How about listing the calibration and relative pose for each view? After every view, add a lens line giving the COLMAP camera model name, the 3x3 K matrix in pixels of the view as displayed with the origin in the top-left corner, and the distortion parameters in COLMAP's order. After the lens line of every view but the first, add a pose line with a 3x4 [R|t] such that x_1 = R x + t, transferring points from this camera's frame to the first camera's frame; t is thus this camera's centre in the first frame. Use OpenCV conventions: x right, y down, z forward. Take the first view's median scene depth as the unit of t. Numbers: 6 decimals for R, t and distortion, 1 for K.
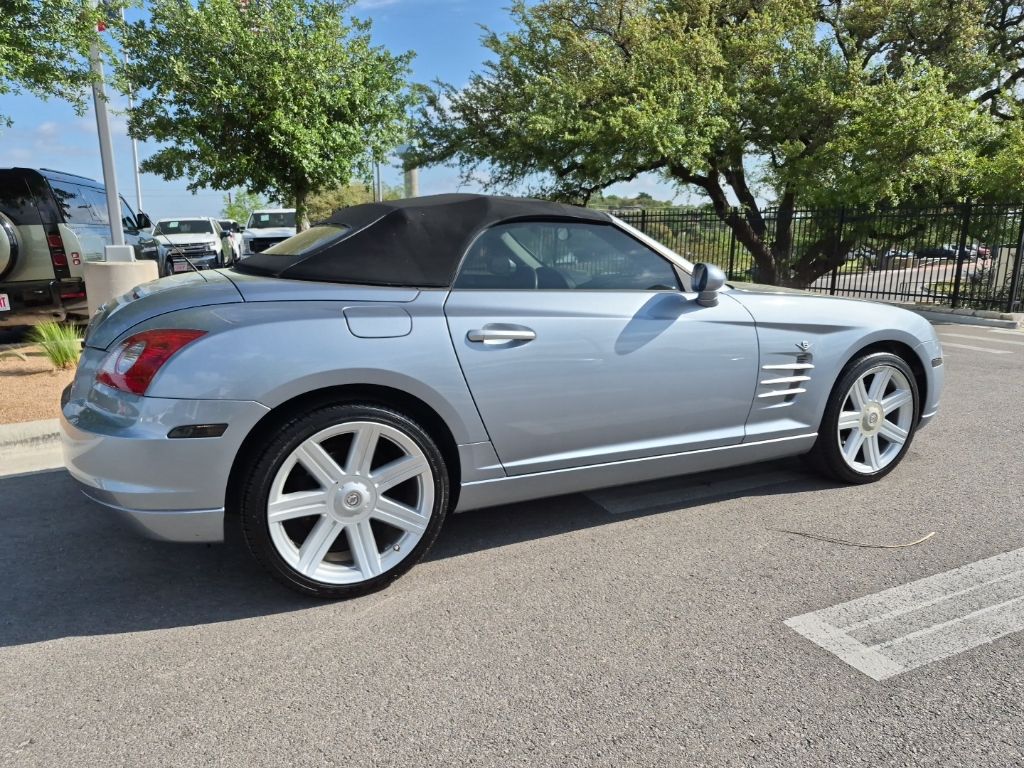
lens RADIAL K [[728.7, 0, 512.5], [0, 728.7, 386.5], [0, 0, 1]] dist [0.067972, -0.061561]
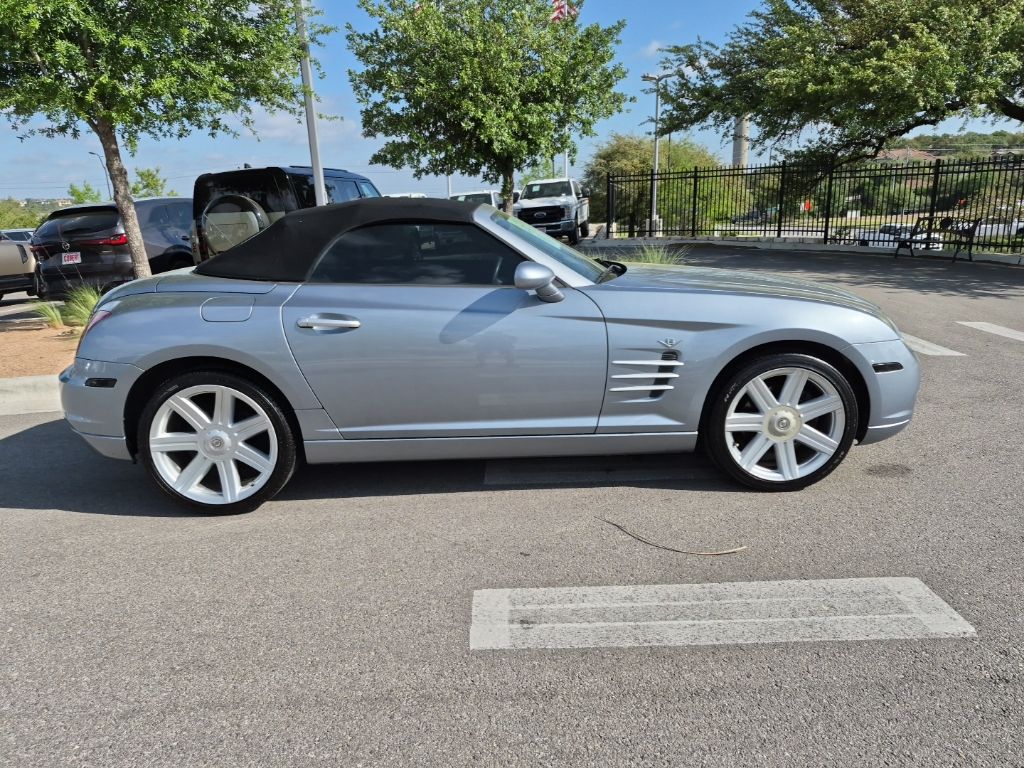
lens RADIAL K [[728.7, 0, 504.0], [0, 728.7, 379.2], [0, 0, 1]] dist [0.067972, -0.061561]
pose [[0.901610, 0.074487, -0.426088, 0.577861], [-0.056023, 0.996873, 0.055725, -0.045532], [0.428906, -0.026372, 0.902964, 0.015288]]
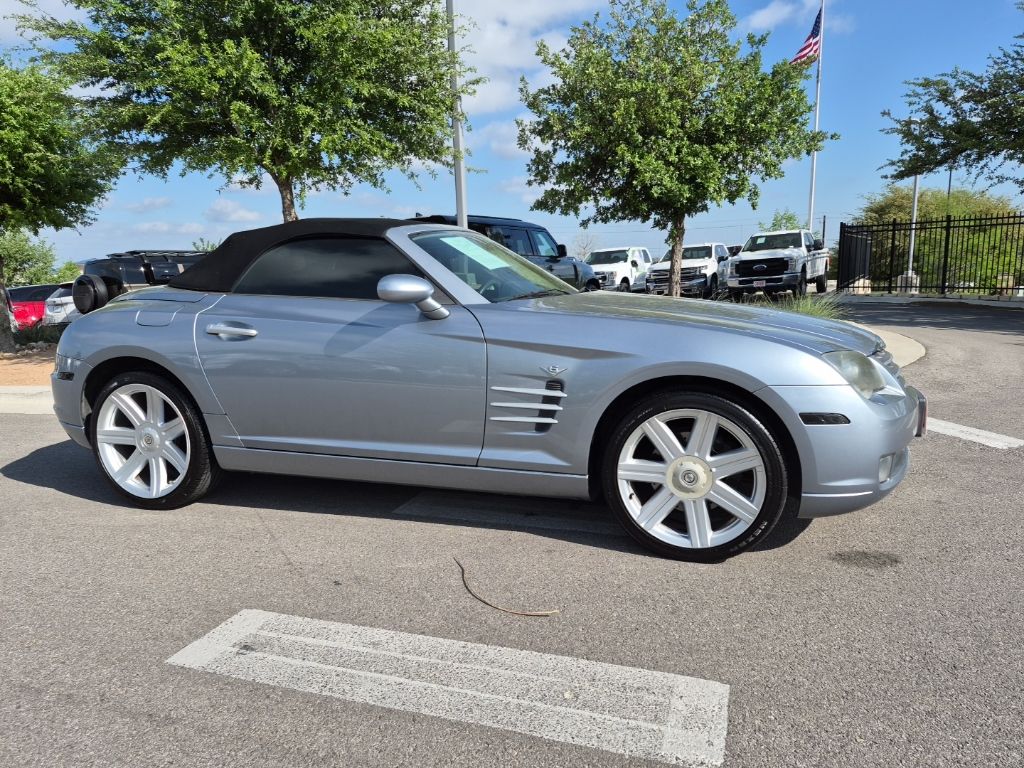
lens RADIAL K [[728.7, 0, 513.6], [0, 728.7, 386.5], [0, 0, 1]] dist [0.067972, -0.061561]
pose [[0.703360, 0.099761, -0.703799, 0.907452], [-0.121981, 0.992355, 0.018759, -0.043345], [0.700290, 0.072656, 0.710152, 0.334584]]
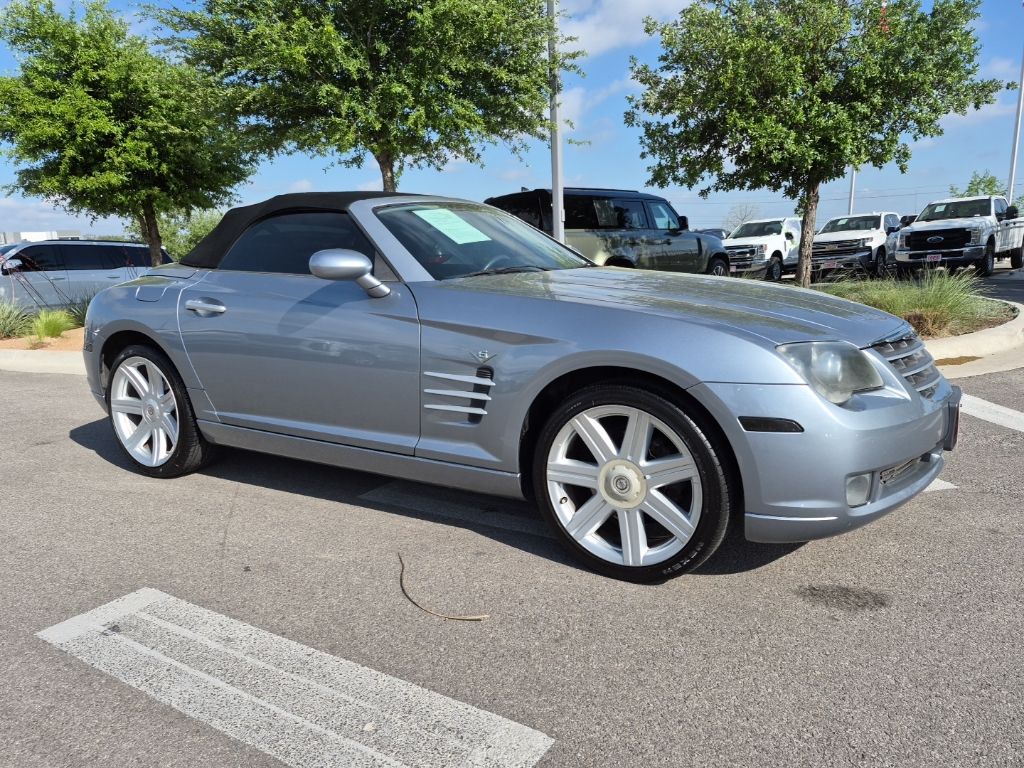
lens RADIAL K [[728.7, 0, 508.8], [0, 728.7, 380.4], [0, 0, 1]] dist [0.067972, -0.061561]
pose [[0.524204, 0.138567, -0.840243, 0.999191], [-0.144011, 0.986887, 0.072906, -0.083987], [0.839328, 0.082787, 0.537285, 0.567943]]
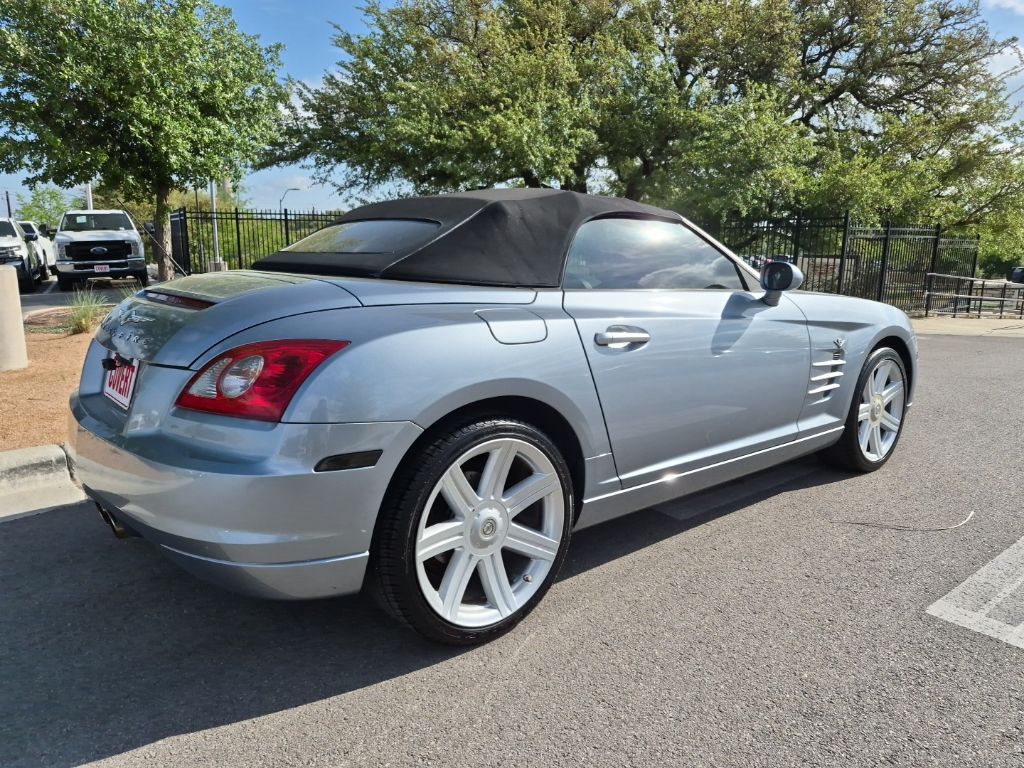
lens RADIAL K [[728.7, 0, 519.4], [0, 728.7, 375.5], [0, 0, 1]] dist [0.067972, -0.061561]
pose [[0.970009, -0.037484, 0.240161, -0.274338], [0.043563, 0.998850, -0.020049, -0.006698], [-0.239133, 0.029910, 0.970526, 0.094331]]
